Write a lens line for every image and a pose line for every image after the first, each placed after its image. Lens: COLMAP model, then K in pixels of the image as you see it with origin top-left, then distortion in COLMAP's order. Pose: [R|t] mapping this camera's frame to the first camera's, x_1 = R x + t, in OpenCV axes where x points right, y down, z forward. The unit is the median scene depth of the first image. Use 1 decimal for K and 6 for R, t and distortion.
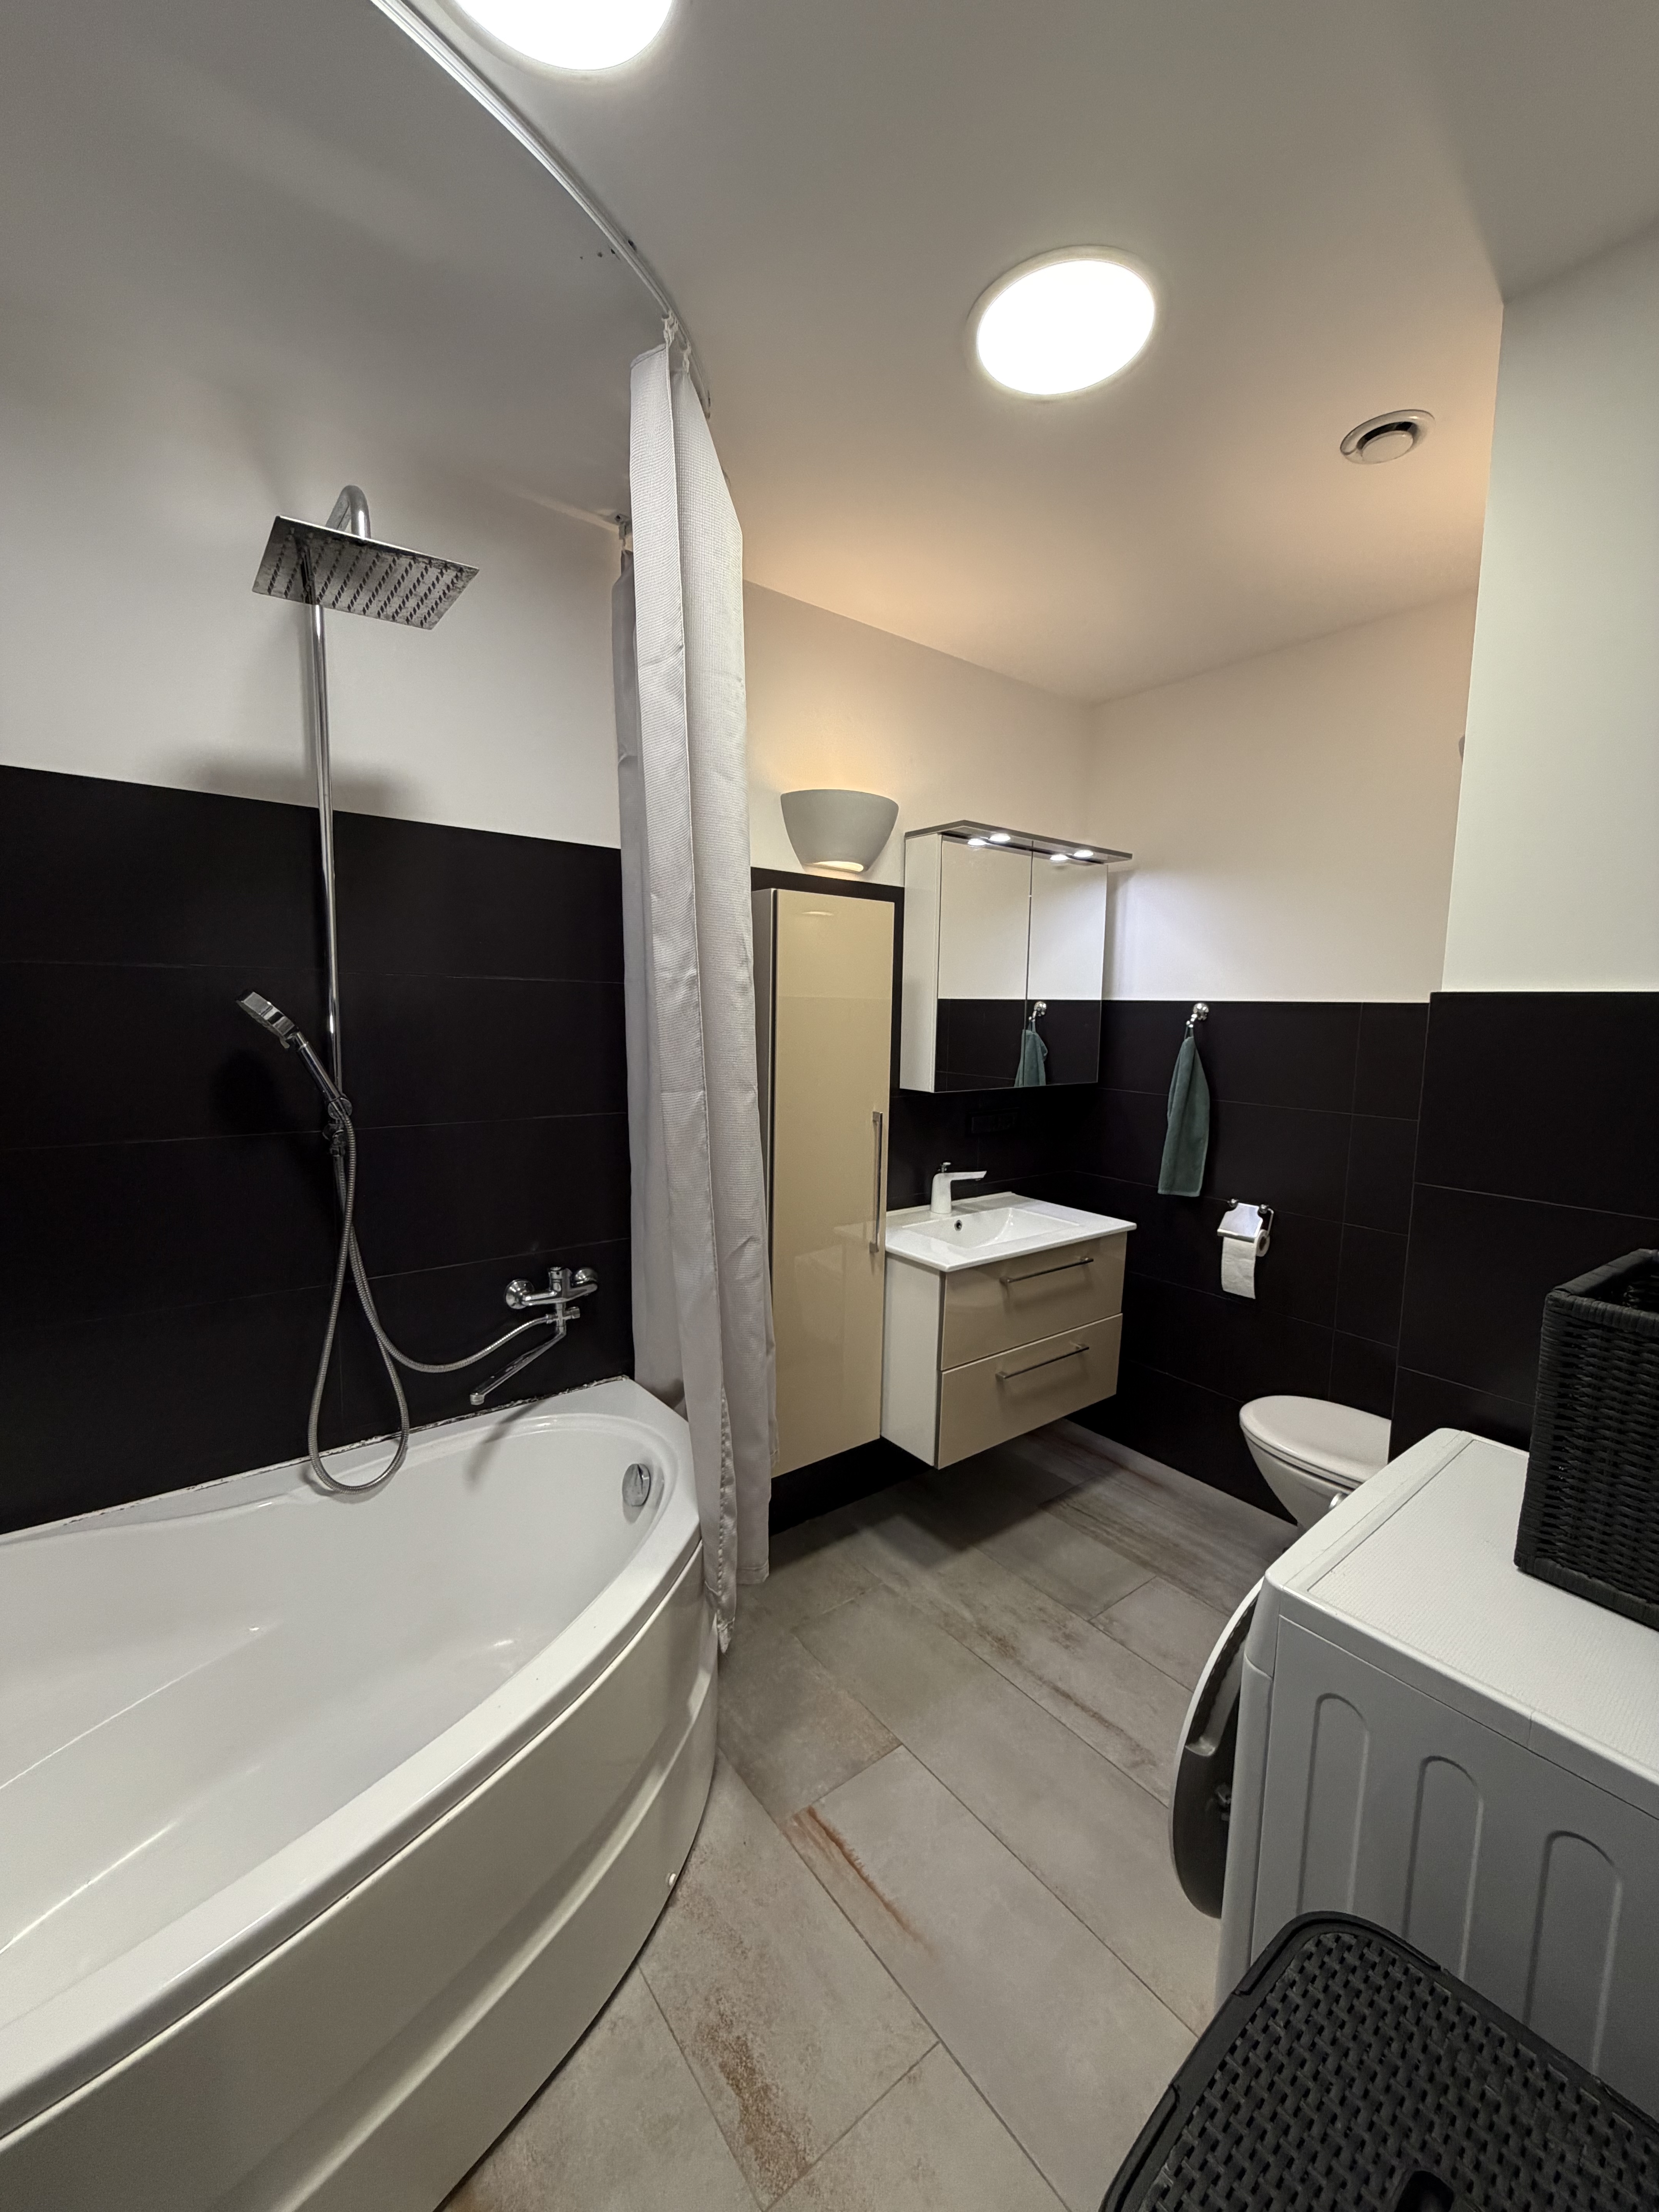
lens RADIAL K [[875.5, 0, 831.6], [0, 875.5, 1100.2], [0, 0, 1]] dist [-0.000344, -0.000505]
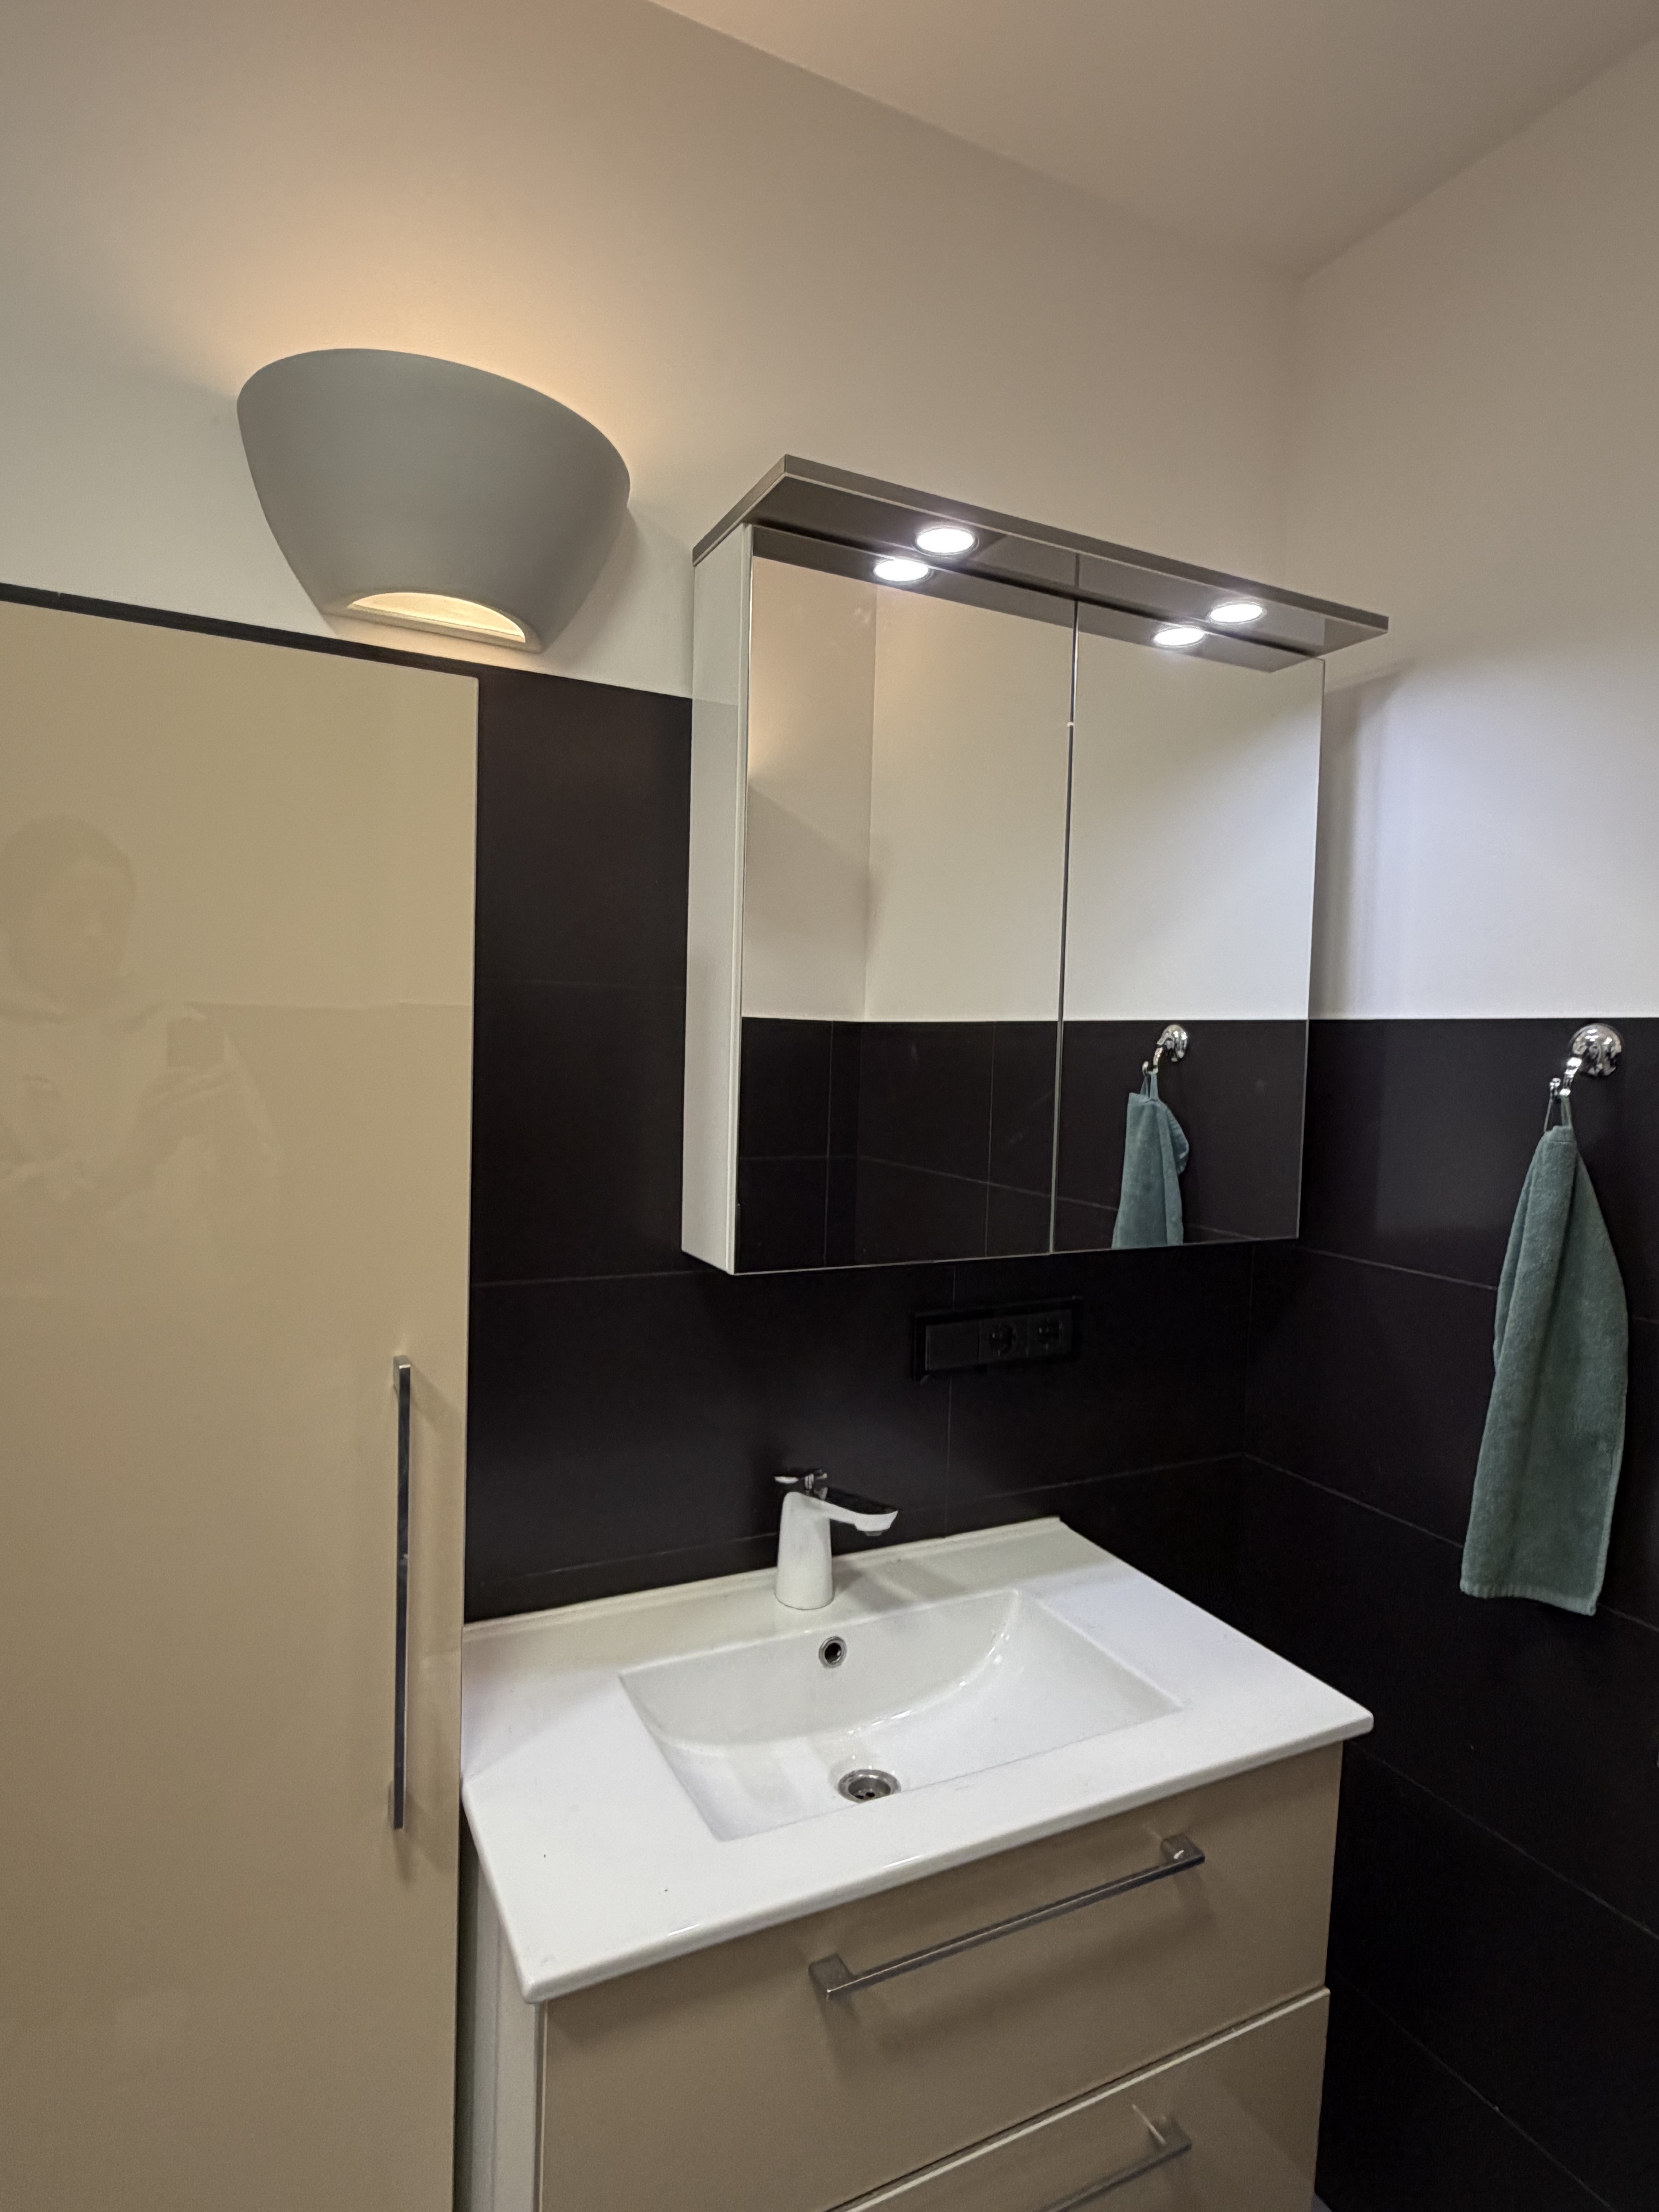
lens RADIAL K [[1207.0, 0, 829.5], [0, 1207.0, 1106.0], [0, 0, 1]] dist [0.000911, 0.000201]
pose [[0.983299, 0.018585, -0.181046, 0.216997], [-0.029578, 0.997866, -0.058205, -0.044288], [0.179578, 0.062588, 0.981751, 0.494474]]
